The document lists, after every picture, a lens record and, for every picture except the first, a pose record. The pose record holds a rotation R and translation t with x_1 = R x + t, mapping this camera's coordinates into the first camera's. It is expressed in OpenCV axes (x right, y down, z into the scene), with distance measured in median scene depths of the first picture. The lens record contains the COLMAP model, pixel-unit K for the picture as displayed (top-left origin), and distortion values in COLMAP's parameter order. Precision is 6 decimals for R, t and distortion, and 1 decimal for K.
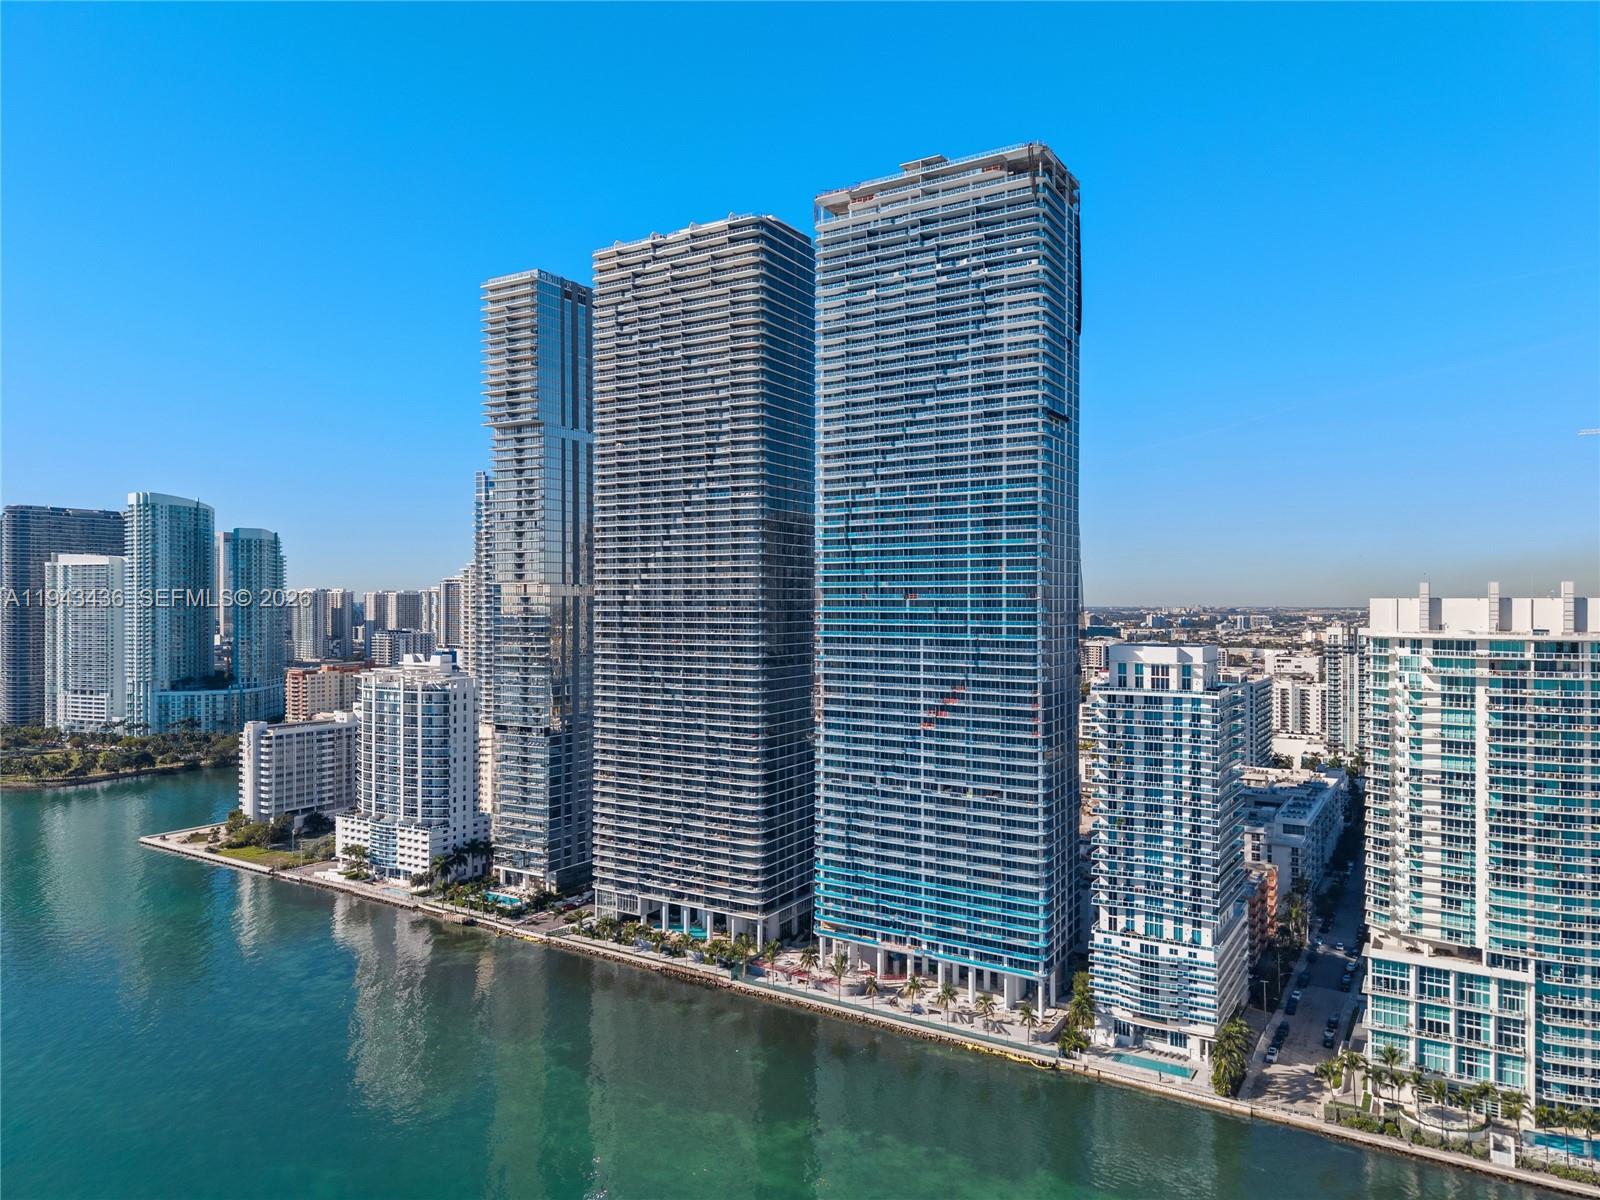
lens RADIAL K [[1065.3, 0, 800.7], [0, 1065.3, 598.5], [0, 0, 1]] dist [0.027151, -0.016491]
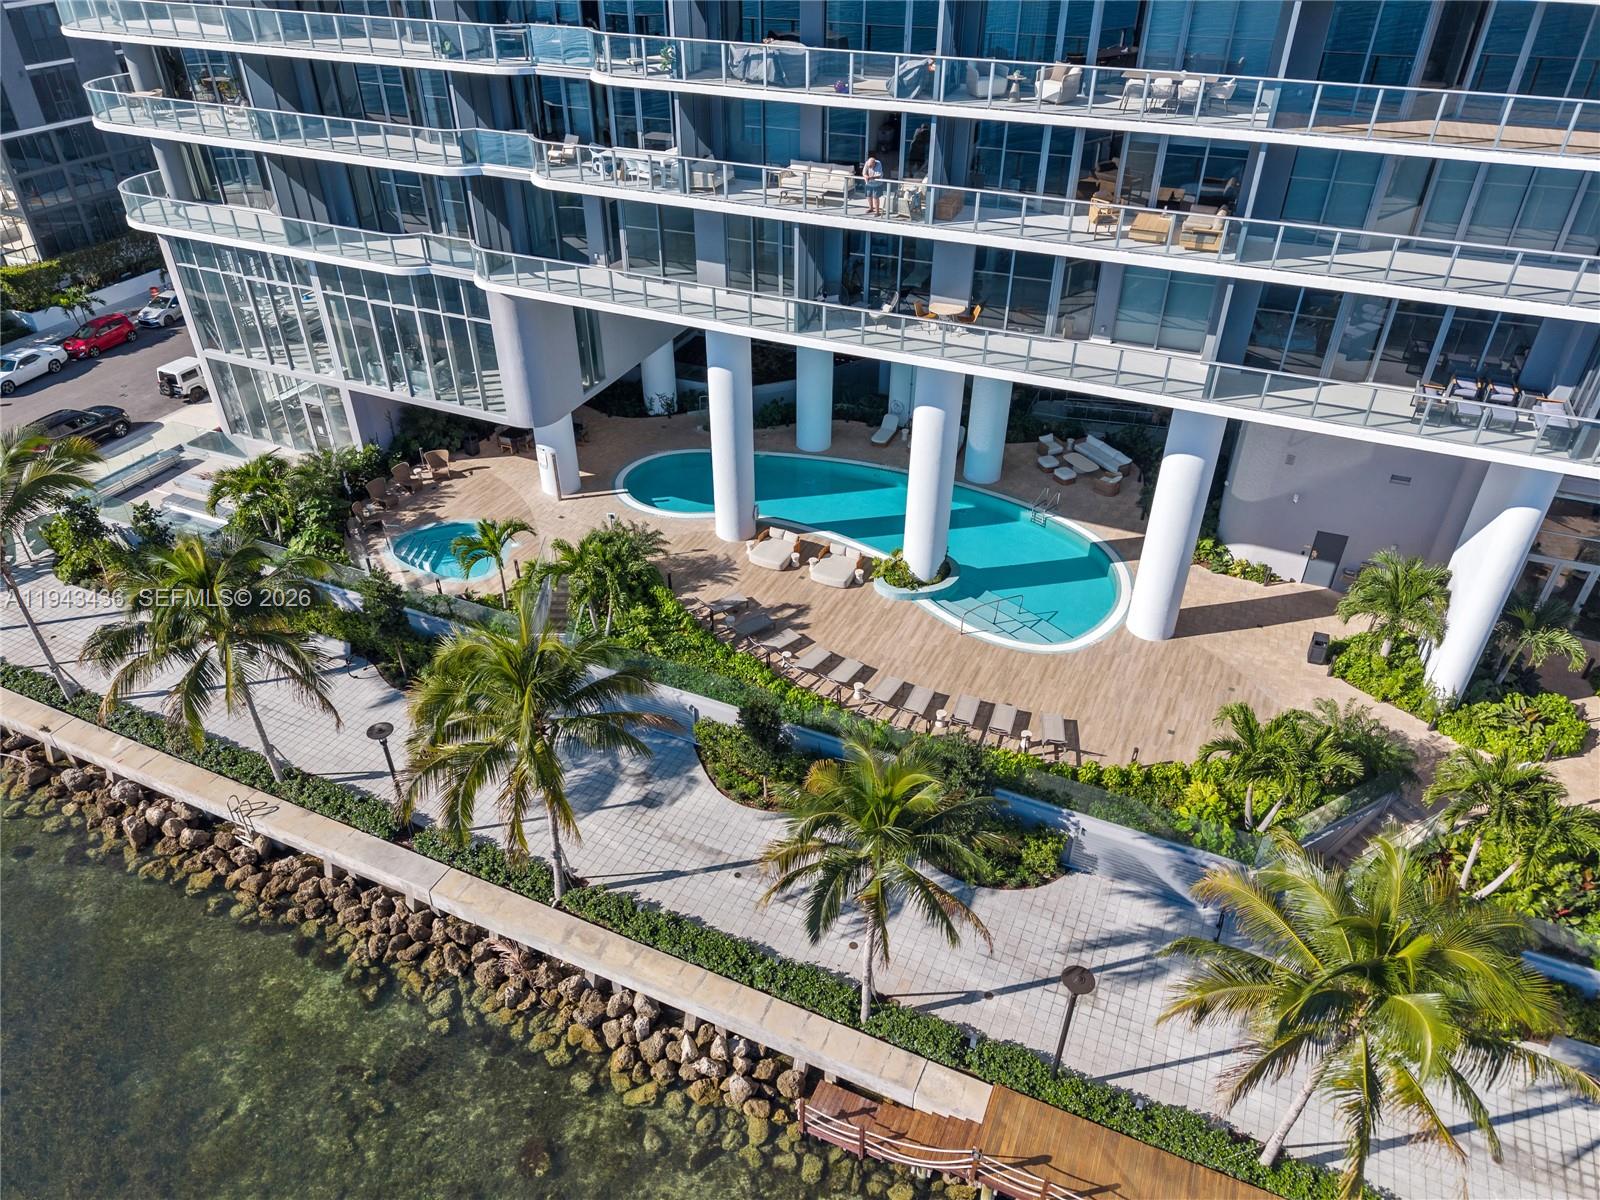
lens RADIAL K [[1062.8, 0, 797.5], [0, 1062.8, 602.7], [0, 0, 1]] dist [0.065508, -0.083237]
pose [[0.988709, -0.085656, 0.122950, -0.145332], [-0.000794, 0.817507, 0.575918, 0.255846], [-0.149844, -0.569513, 0.808209, 0.942573]]
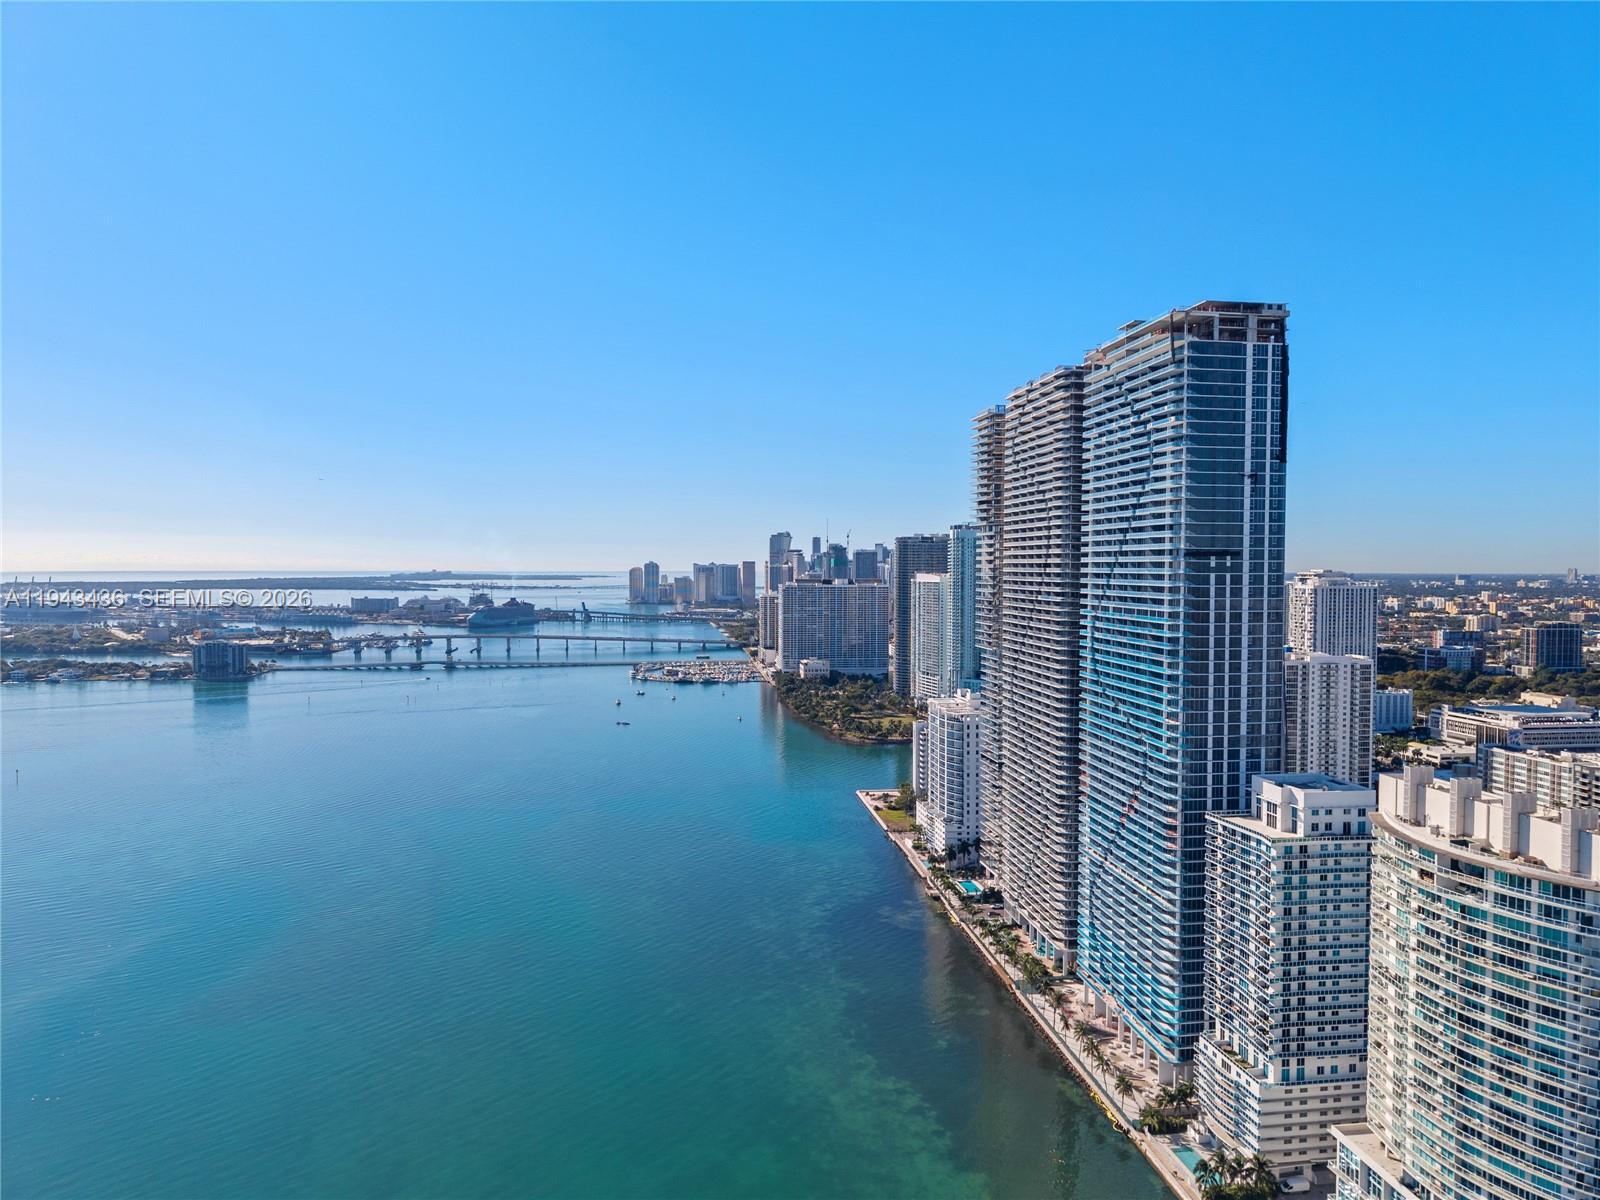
lens RADIAL K [[1062.8, 0, 797.5], [0, 1062.8, 602.7], [0, 0, 1]] dist [0.065508, -0.083237]
pose [[0.641128, 0.029276, -0.766875, 0.691433], [-0.002153, 0.999337, 0.036351, -0.138554], [0.767431, -0.021655, 0.640766, -0.003979]]
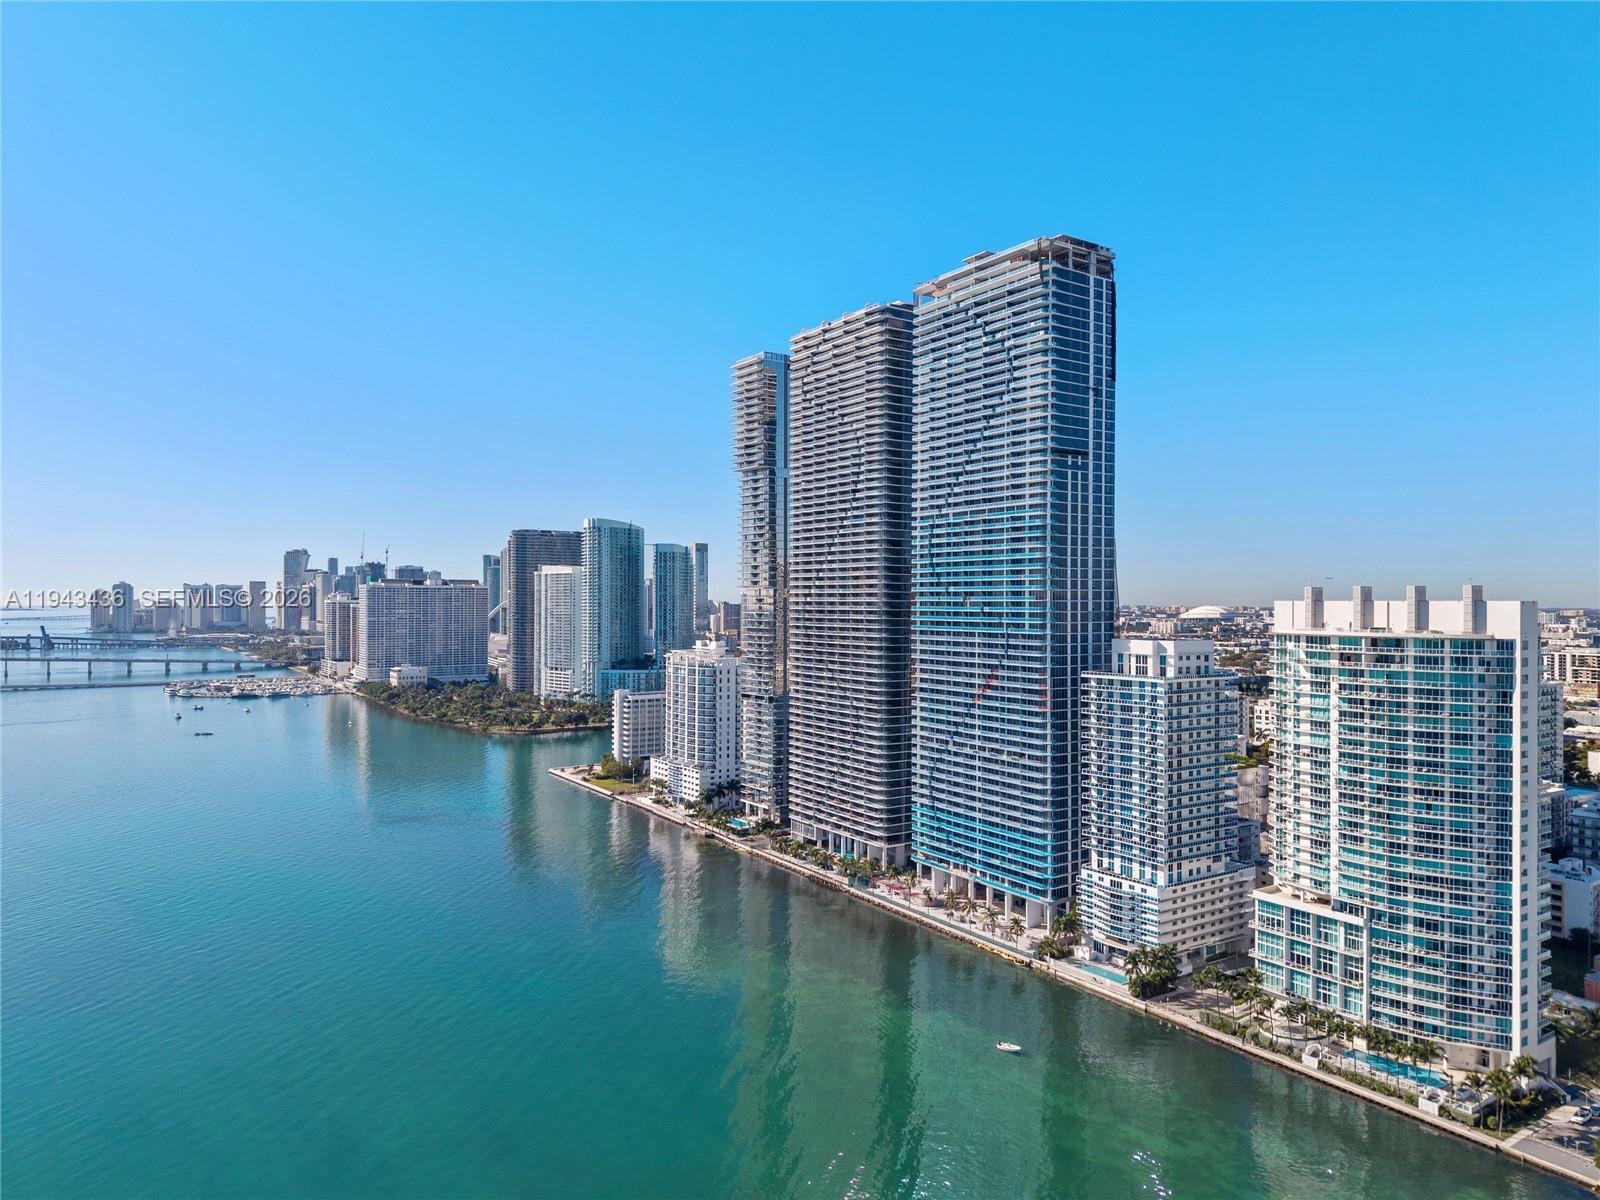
lens RADIAL K [[1072.0, 0, 798.1], [0, 1072.0, 597.9], [0, 0, 1]] dist [0.046182, -0.054585]
pose [[0.909502, 0.001117, -0.415699, 0.408849], [-0.001458, 0.999999, -0.000502, -0.001270], [0.415698, 0.001063, 0.909502, -0.228253]]
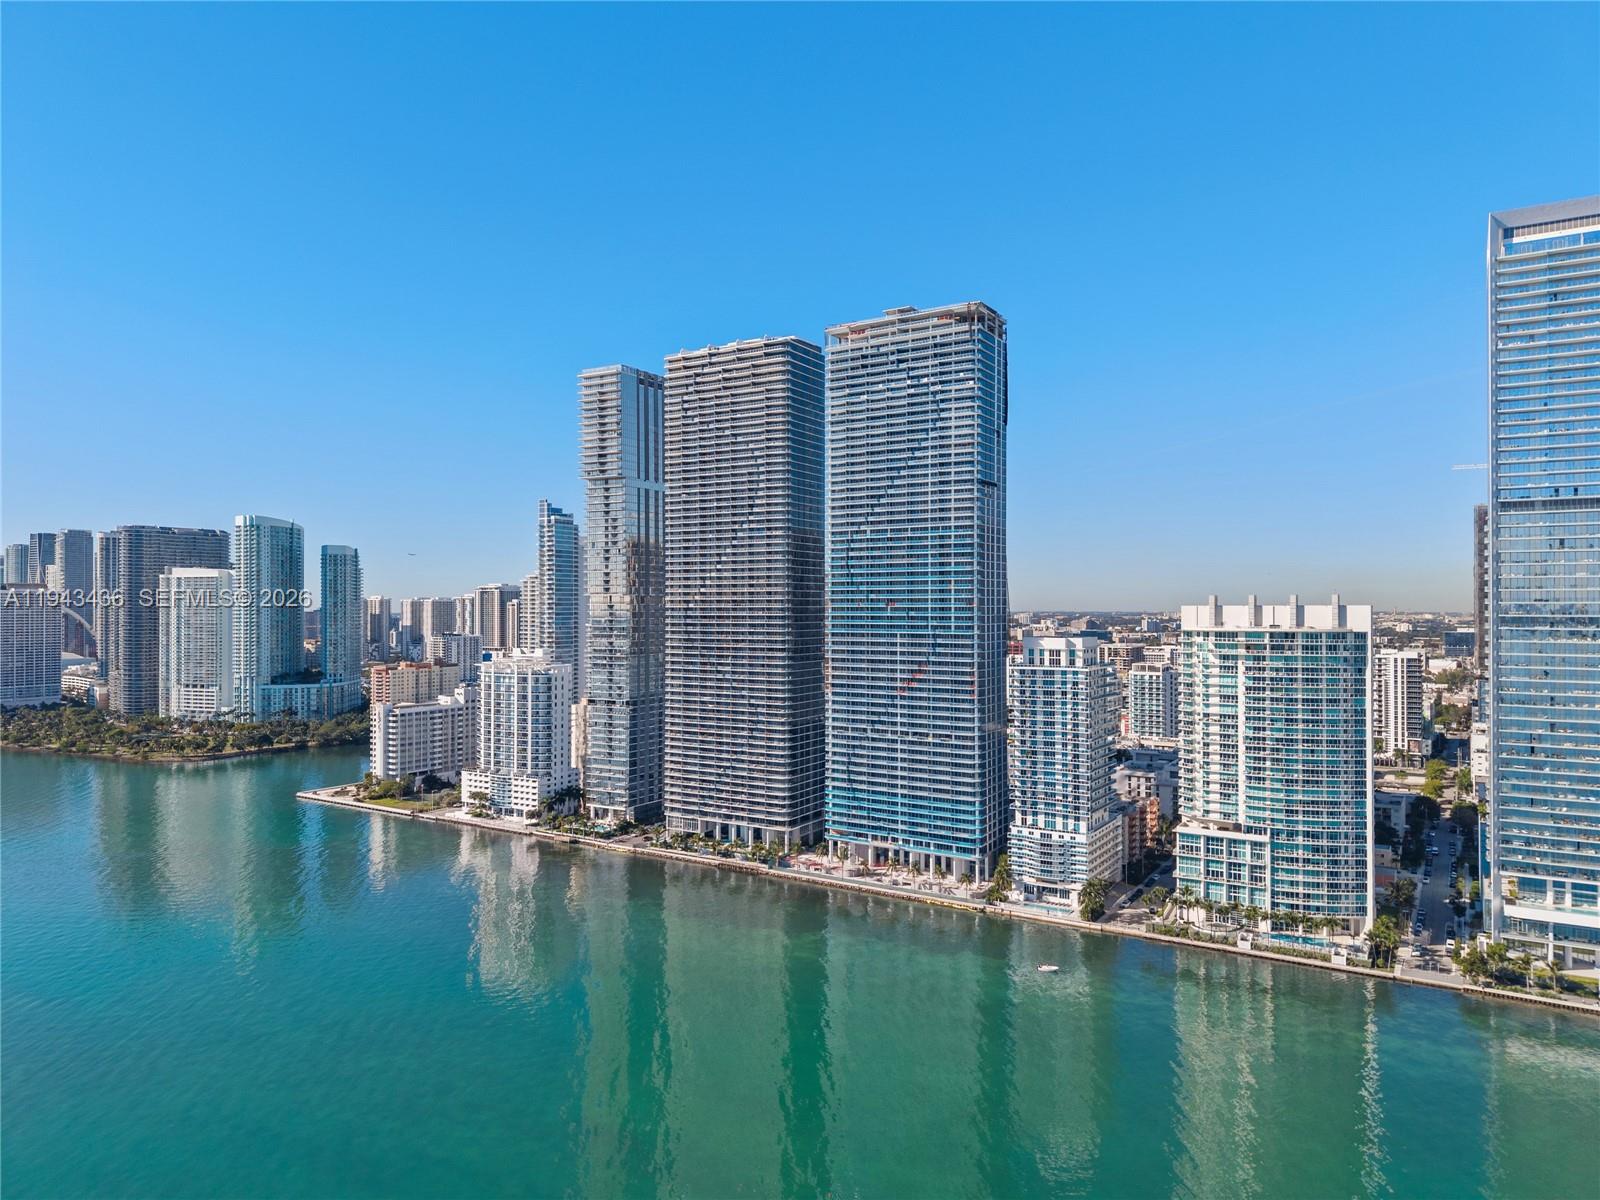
lens RADIAL K [[1052.9, 0, 803.8], [0, 1052.9, 597.2], [0, 0, 1]] dist [0.084641, -0.138151]
pose [[0.999999, -0.001389, -0.000333, -0.014793], [0.001387, 0.999977, -0.006660, -0.002206], [0.000342, 0.006659, 0.999978, -0.413398]]
